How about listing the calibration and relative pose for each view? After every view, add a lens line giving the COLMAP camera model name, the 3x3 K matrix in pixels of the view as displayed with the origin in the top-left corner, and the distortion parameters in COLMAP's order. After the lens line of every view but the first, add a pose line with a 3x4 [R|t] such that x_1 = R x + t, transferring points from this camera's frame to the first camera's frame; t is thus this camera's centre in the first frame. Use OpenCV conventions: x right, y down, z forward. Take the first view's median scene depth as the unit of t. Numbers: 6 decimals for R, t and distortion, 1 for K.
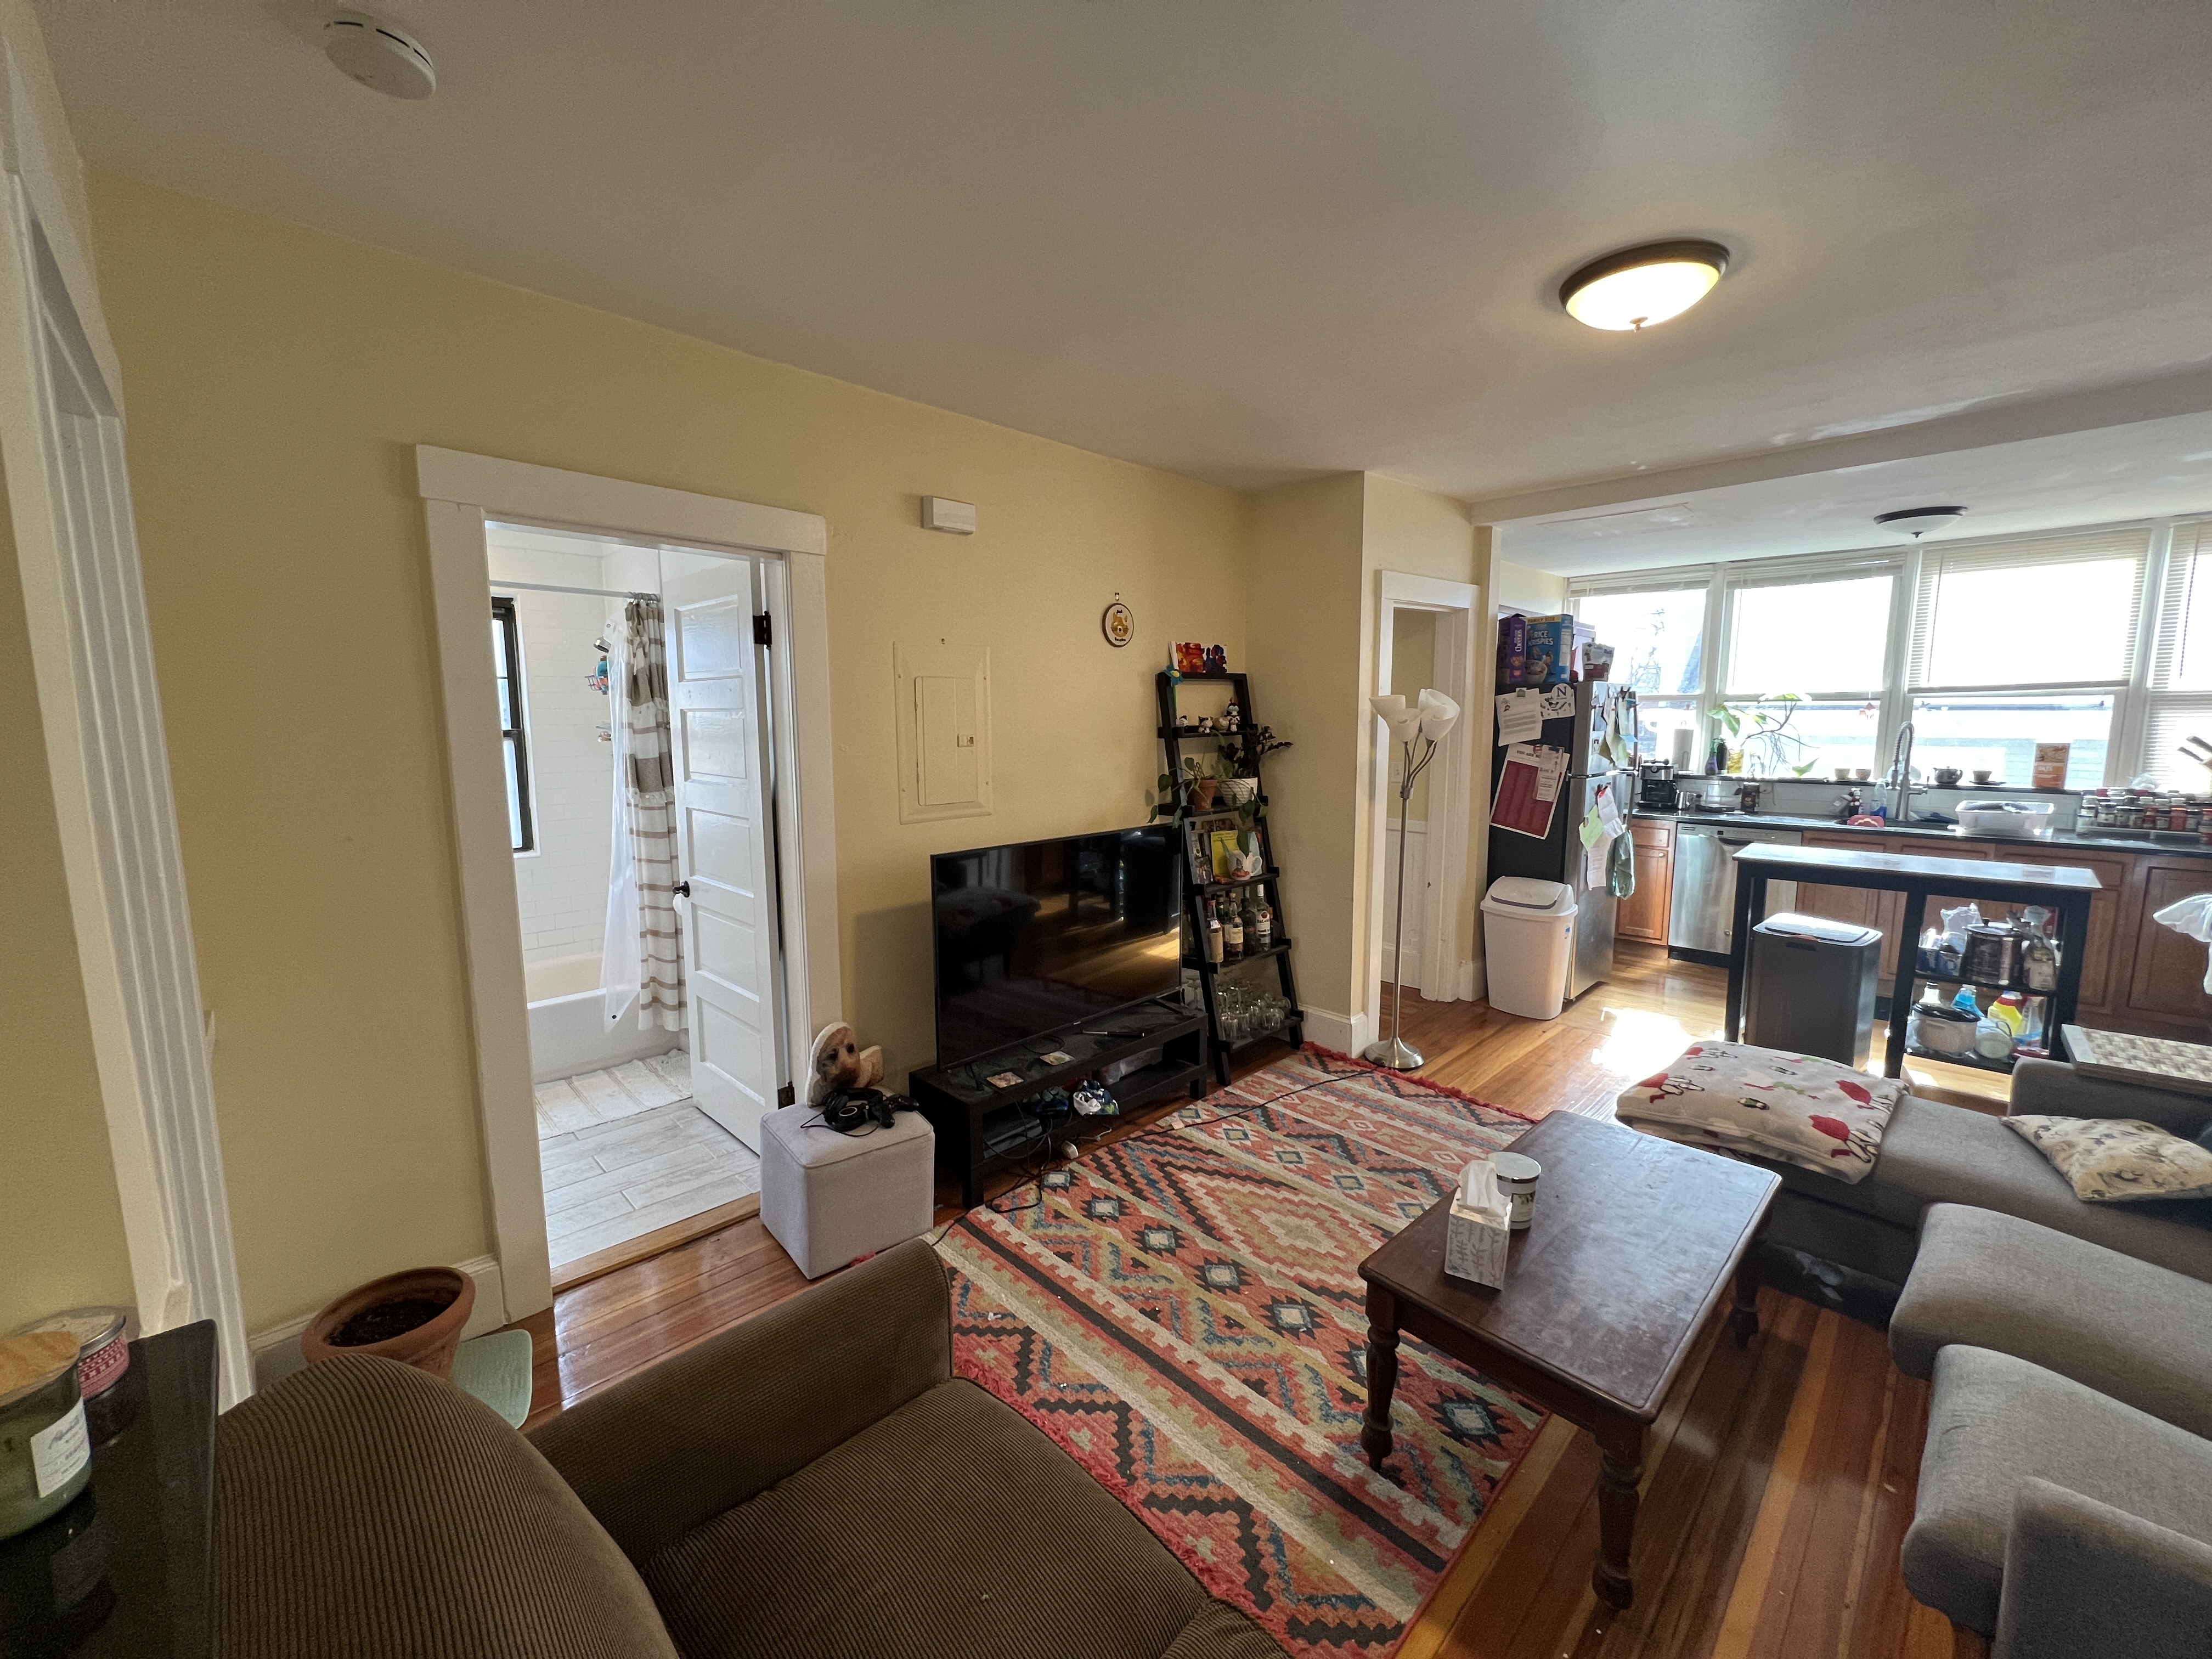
lens RADIAL K [[880.7, 0, 1101.9], [0, 880.7, 829.4], [0, 0, 1]] dist [-0.002955, 0.000336]
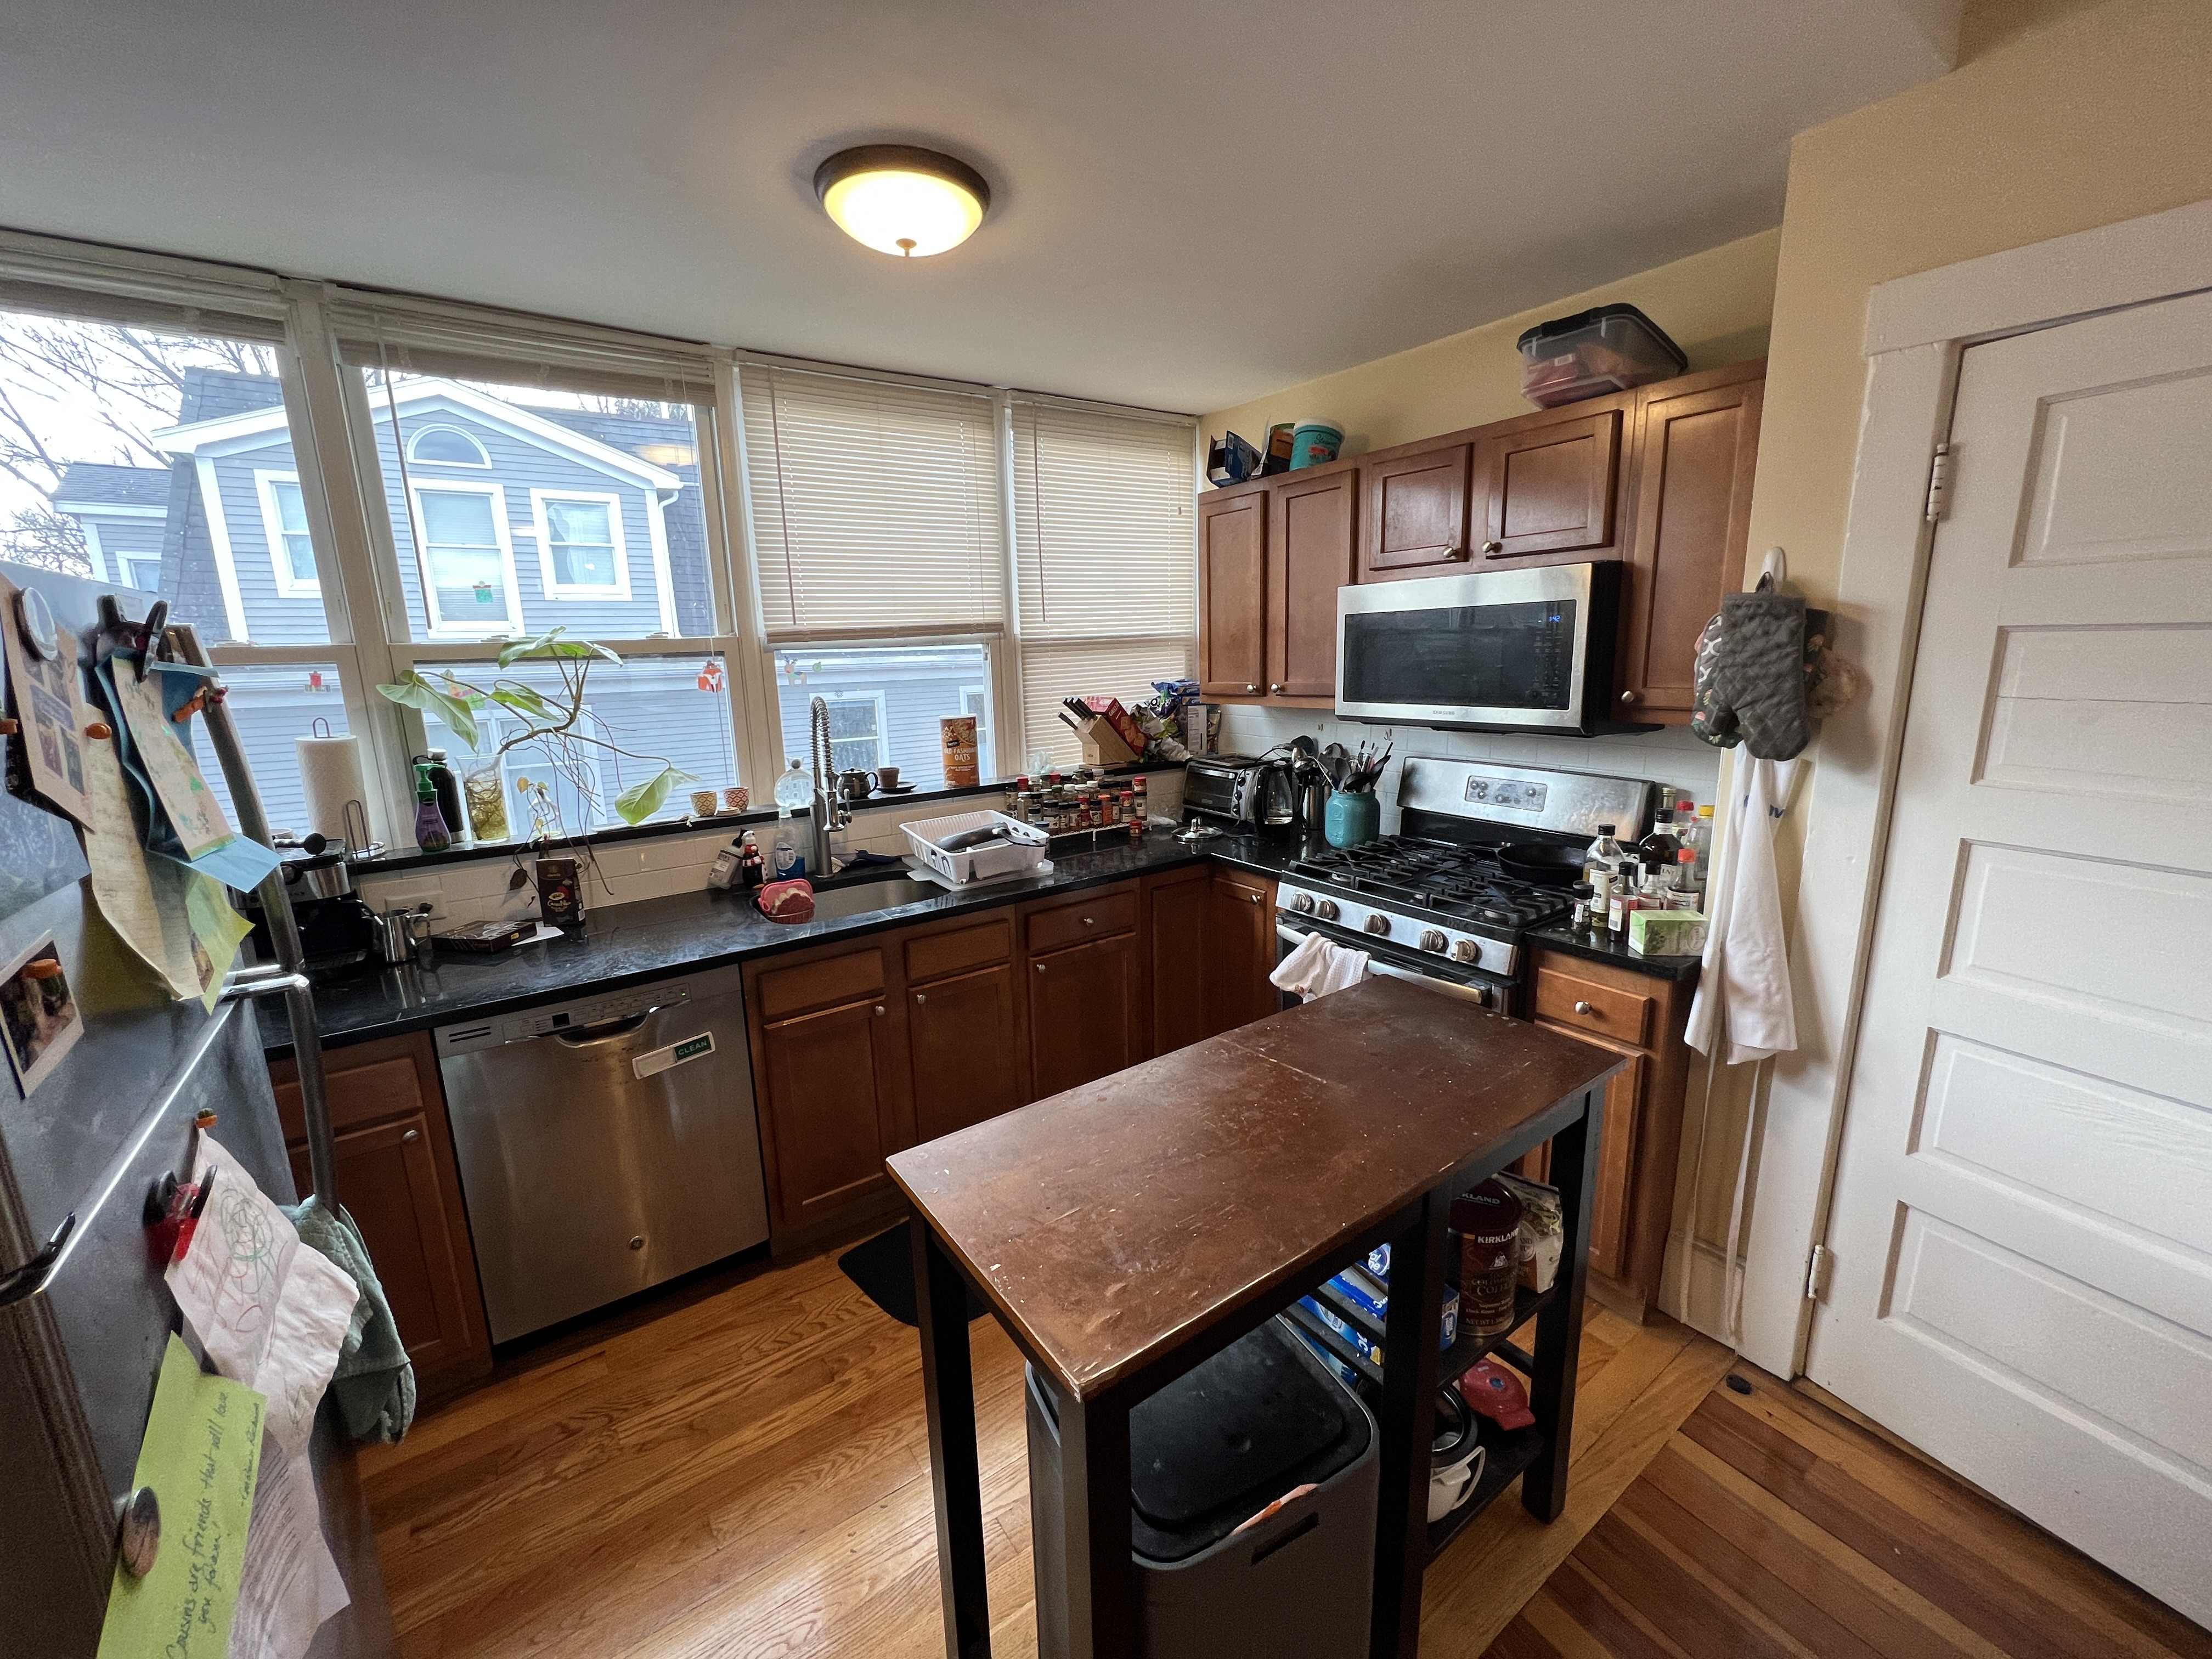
lens RADIAL K [[881.8, 0, 1106.0], [0, 881.8, 829.5], [0, 0, 1]] dist [-0.001080, -0.000005]
pose [[0.159006, -0.202460, 0.966295, 0.583142], [0.153383, 0.971929, 0.178401, -0.155007], [-0.975290, 0.119846, 0.185597, 1.023466]]
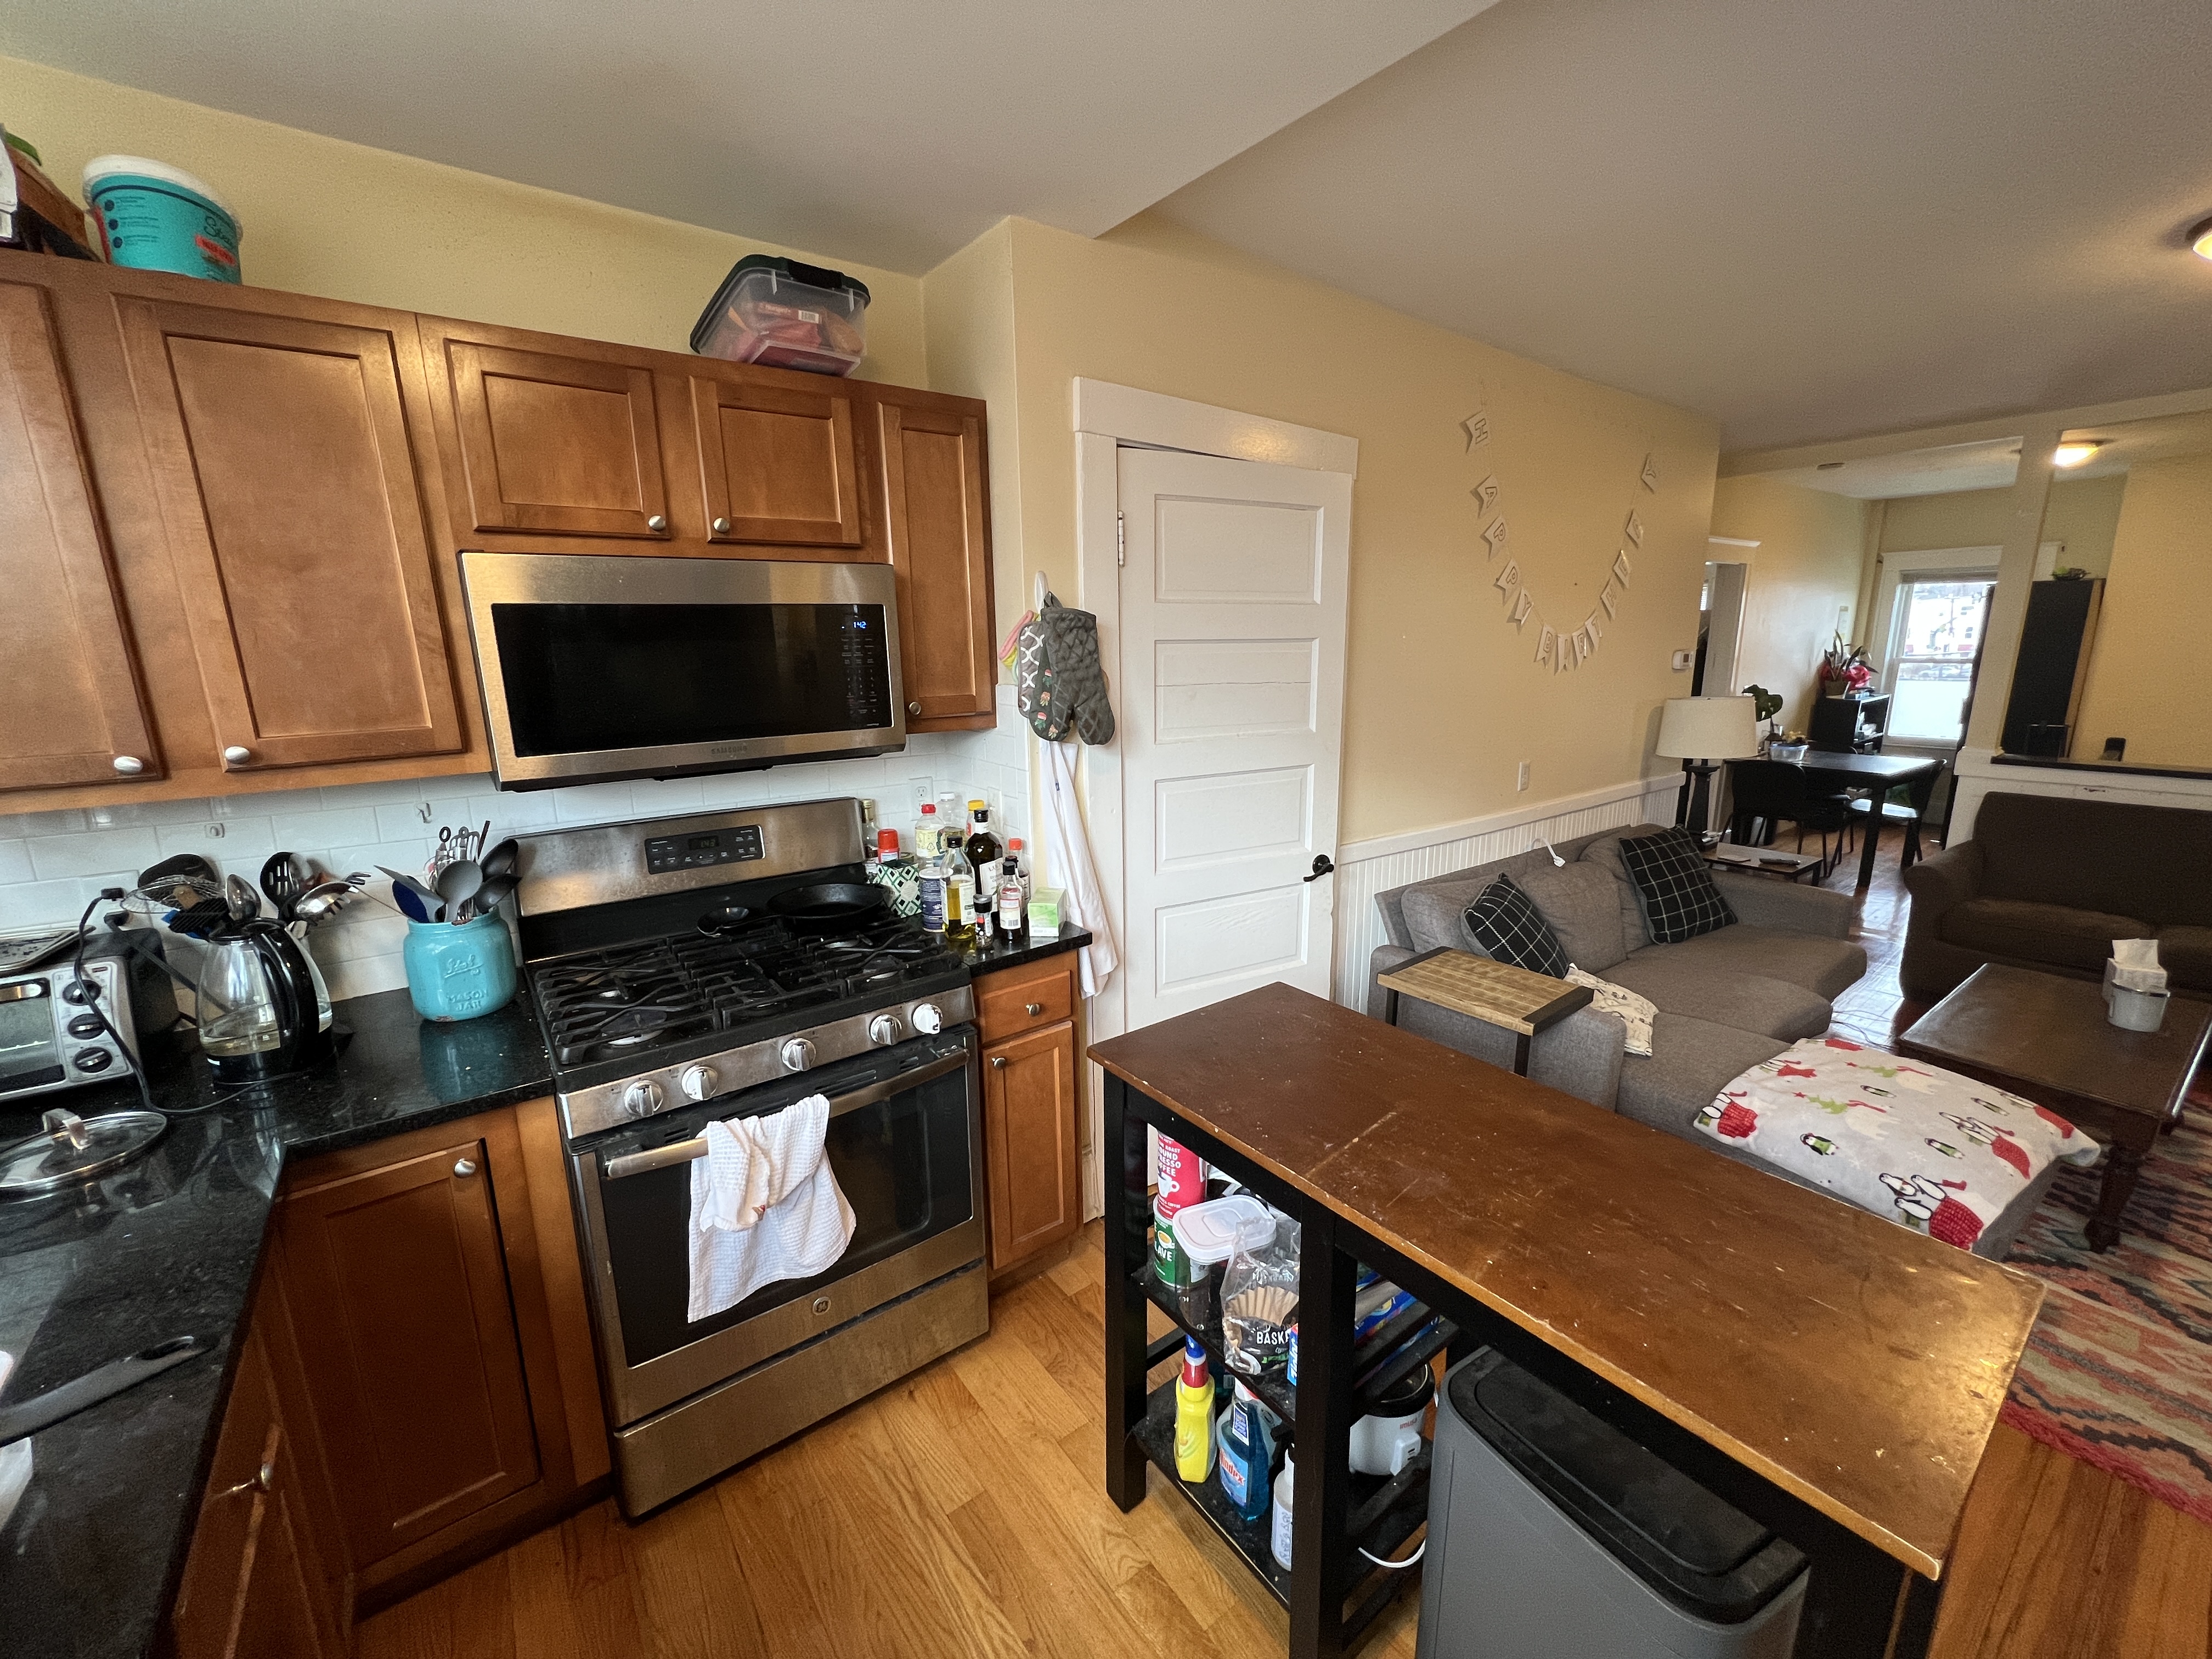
lens RADIAL K [[881.8, 0, 1106.0], [0, 881.8, 829.5], [0, 0, 1]] dist [-0.001080, -0.000005]
pose [[-0.990368, -0.010174, 0.138088, 1.048140], [0.037047, 0.941467, 0.335064, -0.198497], [-0.133415, 0.336952, -0.932021, 1.345518]]
